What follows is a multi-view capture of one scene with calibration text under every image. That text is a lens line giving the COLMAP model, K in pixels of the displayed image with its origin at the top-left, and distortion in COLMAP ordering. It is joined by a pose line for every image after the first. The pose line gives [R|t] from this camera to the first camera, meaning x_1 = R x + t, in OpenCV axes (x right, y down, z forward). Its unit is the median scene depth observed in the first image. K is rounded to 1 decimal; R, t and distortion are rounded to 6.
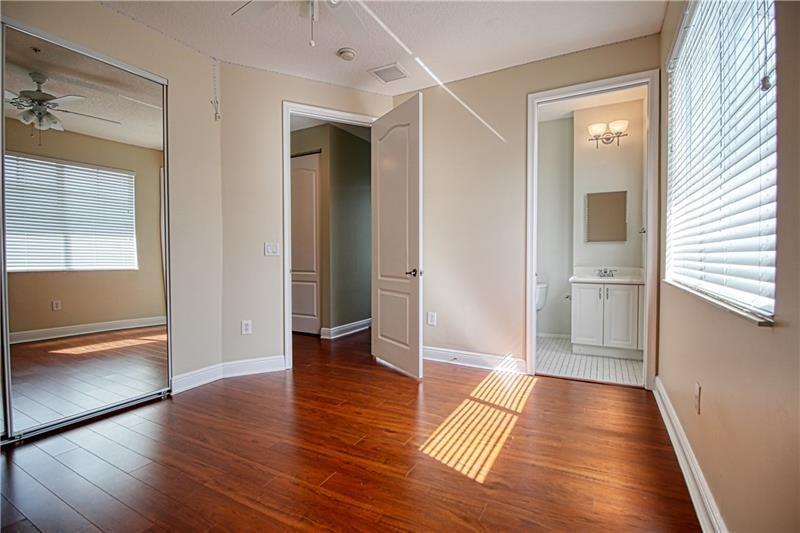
lens RADIAL K [[368.8, 0, 405.2], [0, 368.8, 263.2], [0, 0, 1]] dist [0.002279, -0.015604]
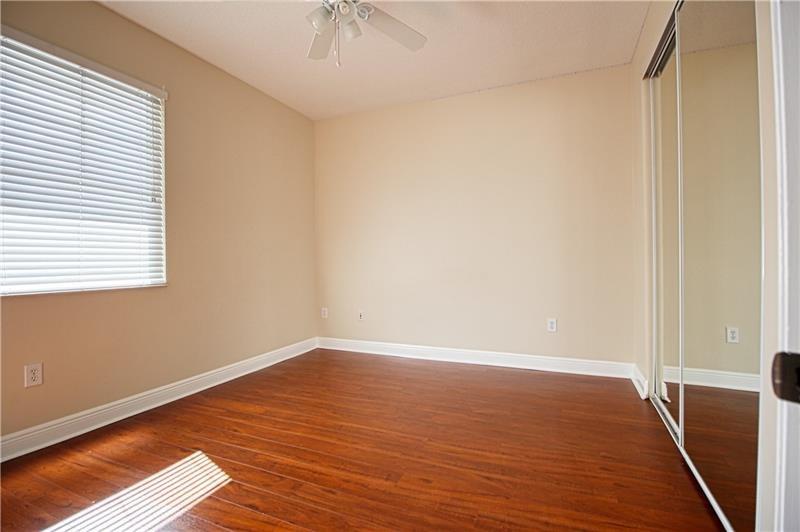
lens RADIAL K [[368.8, 0, 405.2], [0, 368.8, 262.7], [0, 0, 1]] dist [0.002279, -0.015604]
pose [[-0.995505, 0.015019, -0.093507, -0.335357], [0.012438, 0.999527, 0.028128, -0.039786], [0.093885, 0.026839, -0.995221, 2.096086]]
